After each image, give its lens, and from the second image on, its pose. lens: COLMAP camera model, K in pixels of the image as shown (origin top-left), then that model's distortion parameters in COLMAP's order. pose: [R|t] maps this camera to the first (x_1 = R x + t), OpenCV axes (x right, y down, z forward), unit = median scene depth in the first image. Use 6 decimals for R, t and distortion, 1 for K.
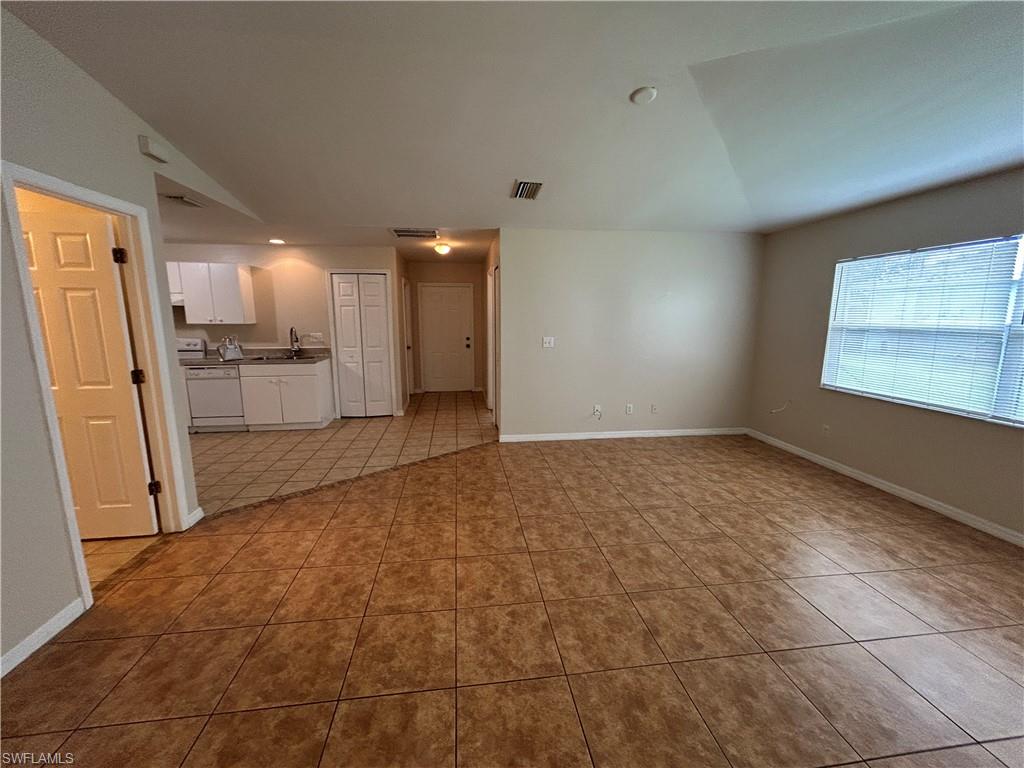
lens RADIAL K [[416.6, 0, 509.0], [0, 416.6, 386.0], [0, 0, 1]] dist [0.000344, 0.000917]
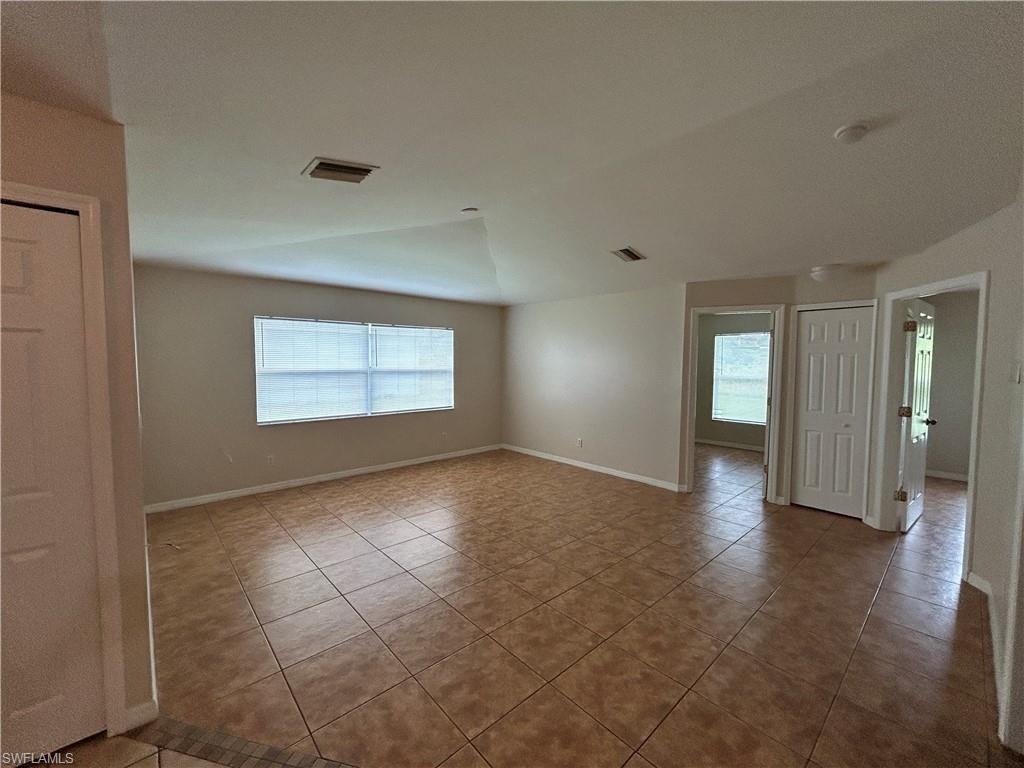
lens RADIAL K [[416.6, 0, 511.8], [0, 416.6, 382.6], [0, 0, 1]] dist [0.000344, 0.000917]
pose [[-0.575794, -0.045944, 0.816303, -0.722807], [0.133693, 0.979690, 0.149443, -0.242244], [-0.806590, 0.195183, -0.557958, 1.360408]]
